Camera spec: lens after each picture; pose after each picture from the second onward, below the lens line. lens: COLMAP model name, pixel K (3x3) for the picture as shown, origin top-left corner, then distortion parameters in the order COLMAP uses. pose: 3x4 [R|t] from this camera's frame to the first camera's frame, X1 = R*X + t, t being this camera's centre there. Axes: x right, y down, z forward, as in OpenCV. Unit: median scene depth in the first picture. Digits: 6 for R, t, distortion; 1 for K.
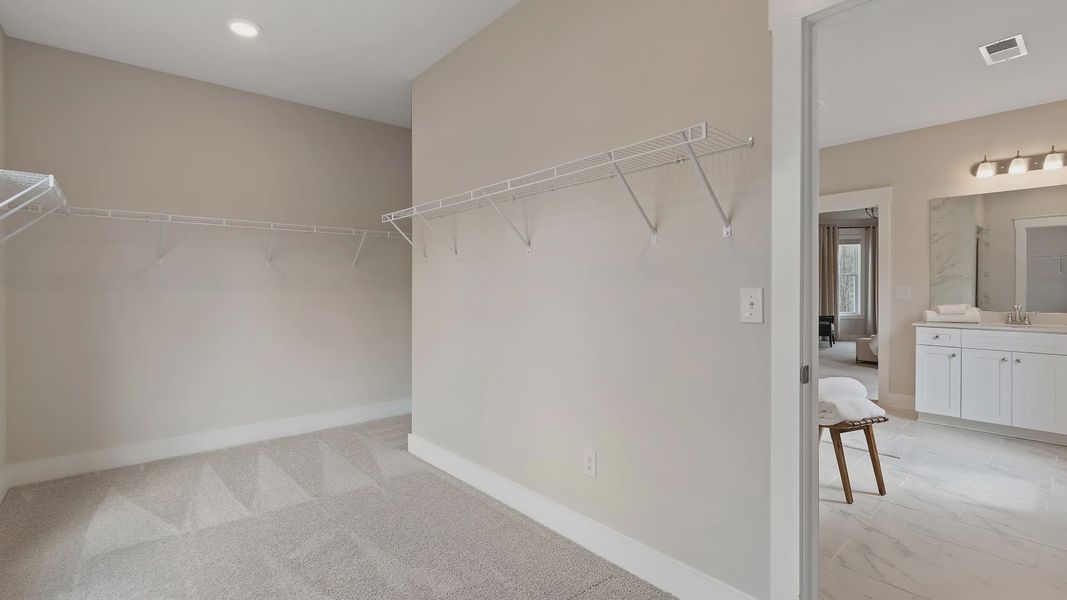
lens RADIAL K [[489.6, 0, 530.1], [0, 489.6, 296.5], [0, 0, 1]] dist [-0.000442, 0.000132]
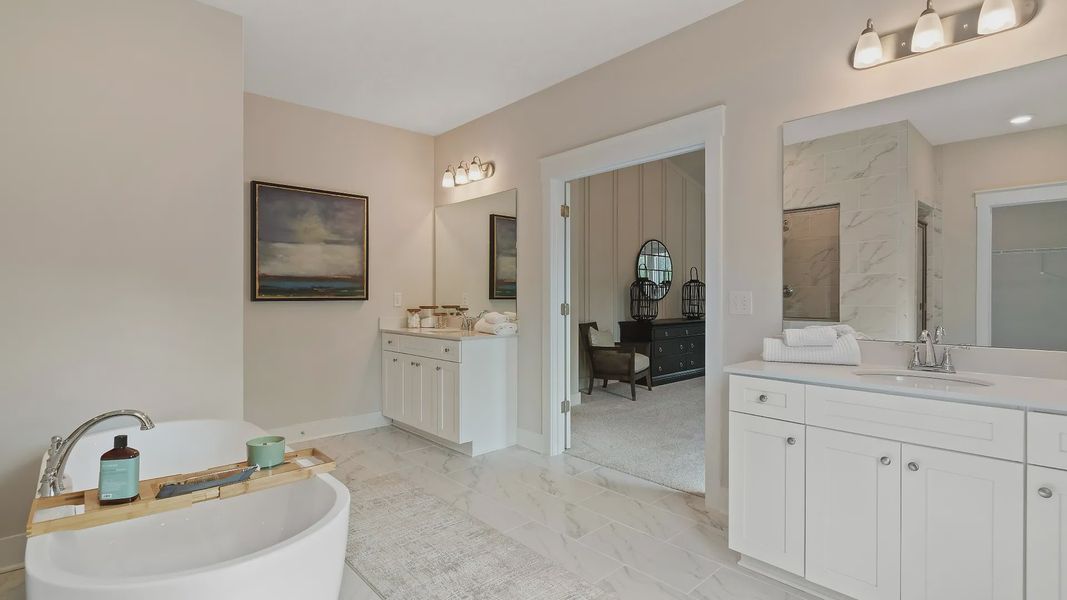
lens RADIAL K [[489.6, 0, 553.3], [0, 489.6, 300.8], [0, 0, 1]] dist [-0.000442, 0.000132]
pose [[0.999583, 0.005248, 0.028402, 0.598846], [-0.005333, 0.999981, 0.002942, -0.010752], [-0.028386, -0.003092, 0.999592, 0.520524]]
